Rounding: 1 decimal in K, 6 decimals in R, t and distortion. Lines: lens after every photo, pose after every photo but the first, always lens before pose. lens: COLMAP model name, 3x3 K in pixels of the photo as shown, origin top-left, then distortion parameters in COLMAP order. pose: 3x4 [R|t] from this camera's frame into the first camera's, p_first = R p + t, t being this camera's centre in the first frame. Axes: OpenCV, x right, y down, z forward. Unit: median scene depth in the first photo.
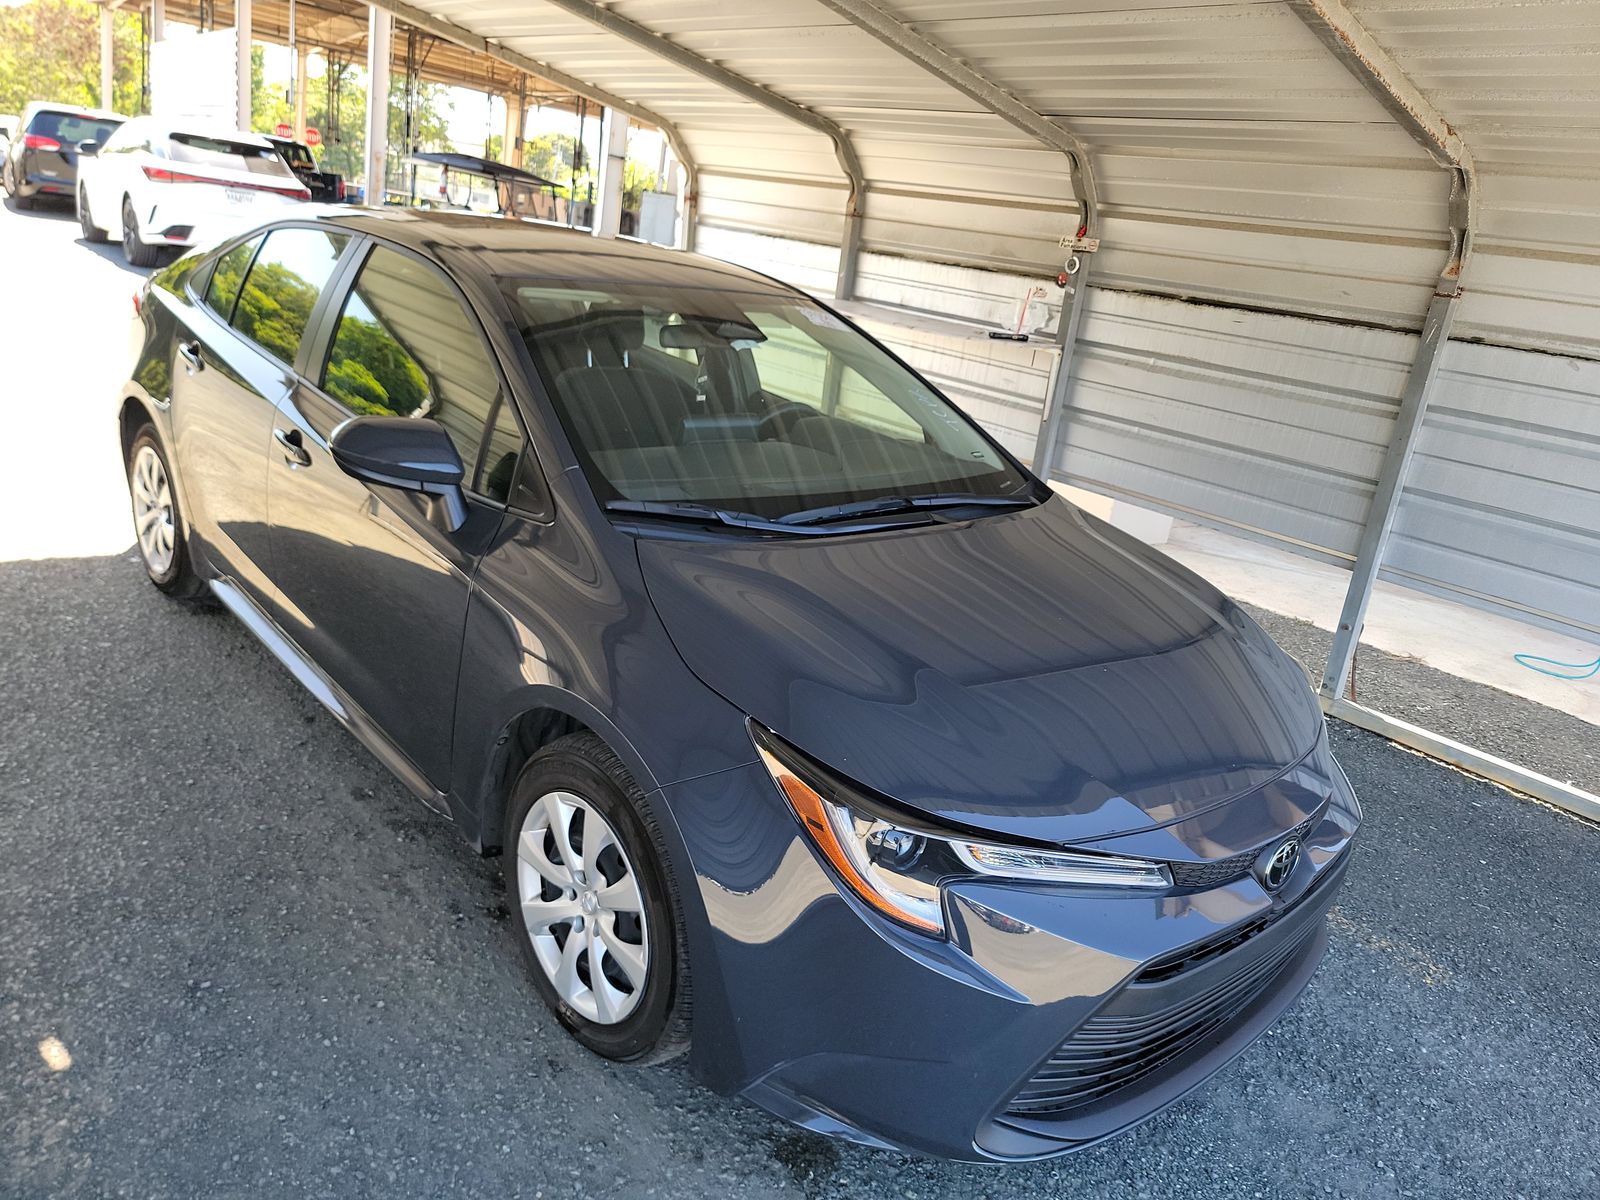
lens RADIAL K [[1107.5, 0, 800.0], [0, 1107.5, 600.0], [0, 0, 1]] dist [0.058514, -0.046200]
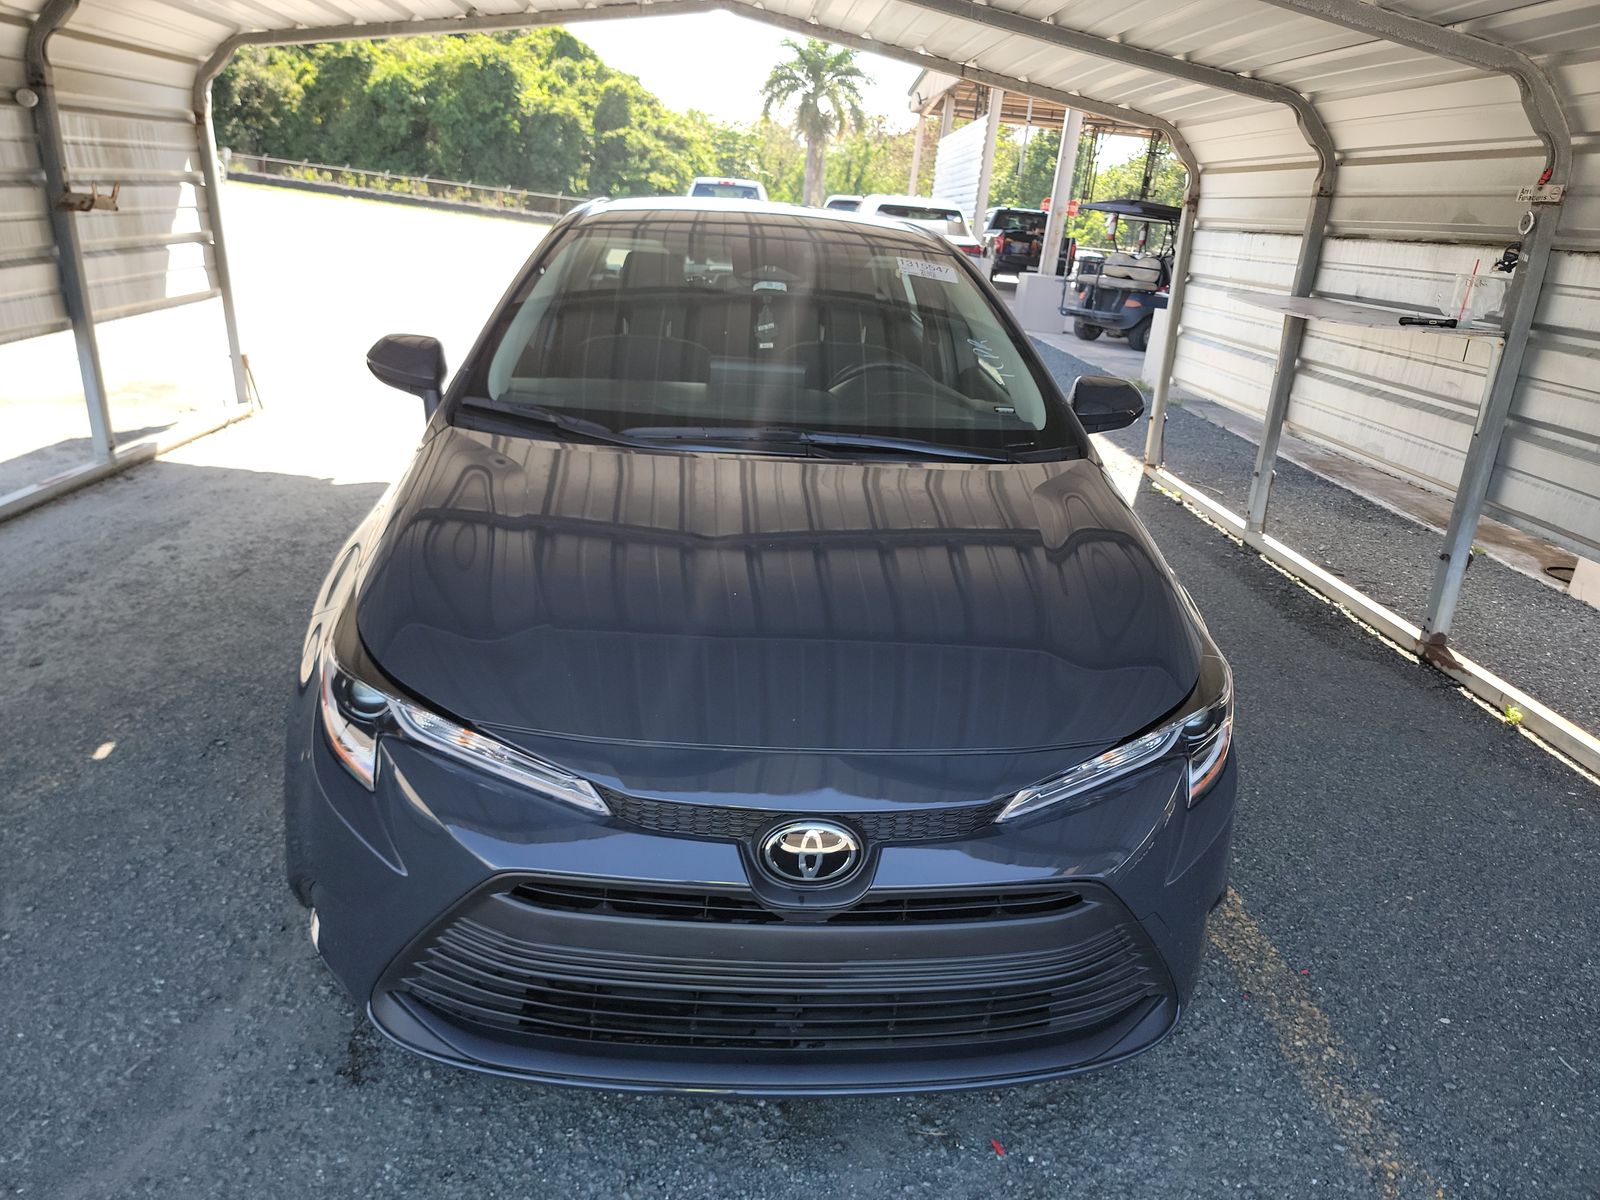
lens RADIAL K [[1092.3, 0, 784.5], [0, 1092.3, 592.7], [0, 0, 1]] dist [0.098402, -0.082207]
pose [[0.782123, 0.129311, -0.609559, 0.324567], [-0.164672, 0.986346, -0.002048, 0.021913], [0.600972, 0.101979, 0.792738, 0.132689]]
